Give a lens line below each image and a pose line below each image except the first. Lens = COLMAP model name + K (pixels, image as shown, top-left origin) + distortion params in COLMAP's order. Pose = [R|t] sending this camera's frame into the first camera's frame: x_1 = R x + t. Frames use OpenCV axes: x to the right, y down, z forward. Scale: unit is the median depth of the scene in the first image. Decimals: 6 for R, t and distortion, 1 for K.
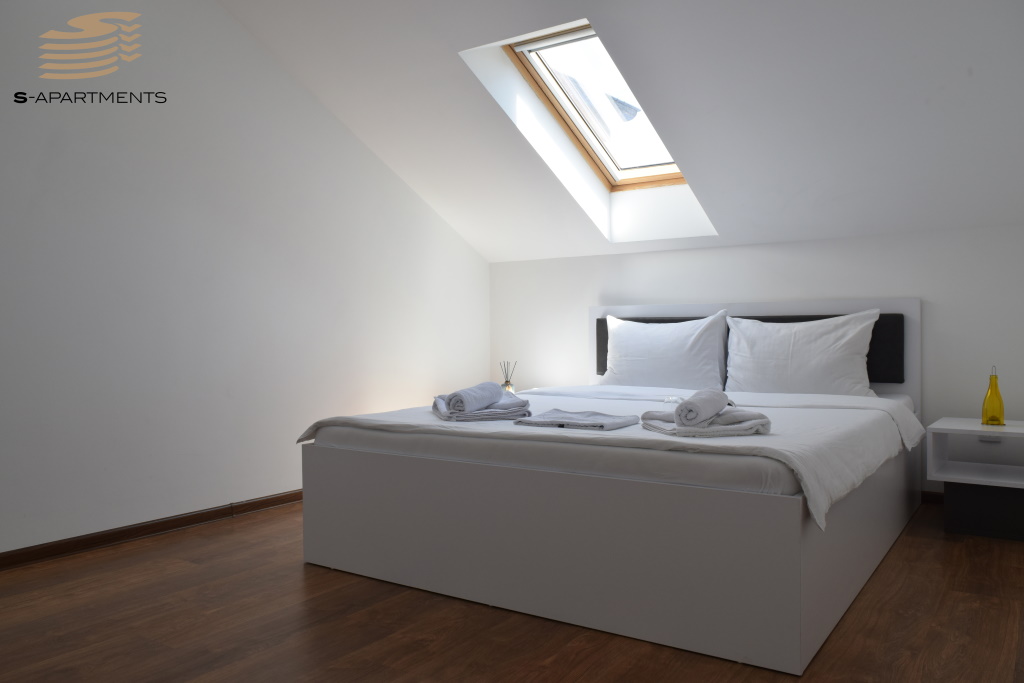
lens RADIAL K [[840.0, 0, 512.0], [0, 840.0, 341.5], [0, 0, 1]] dist [-0.008755, 0.000895]
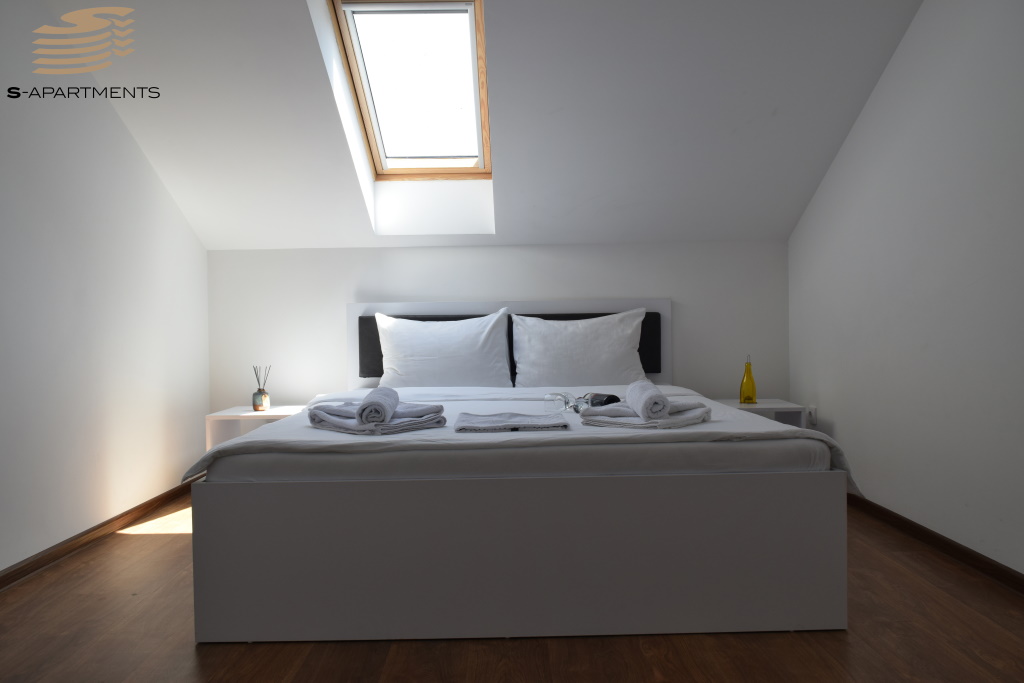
lens RADIAL K [[838.6, 0, 488.8], [0, 838.6, 337.9], [0, 0, 1]] dist [-0.006167, -0.003205]
pose [[0.801590, -0.011210, 0.597770, -0.395609], [0.016072, 0.999867, -0.002801, 0.001357], [-0.597659, 0.011853, 0.801663, 0.212358]]
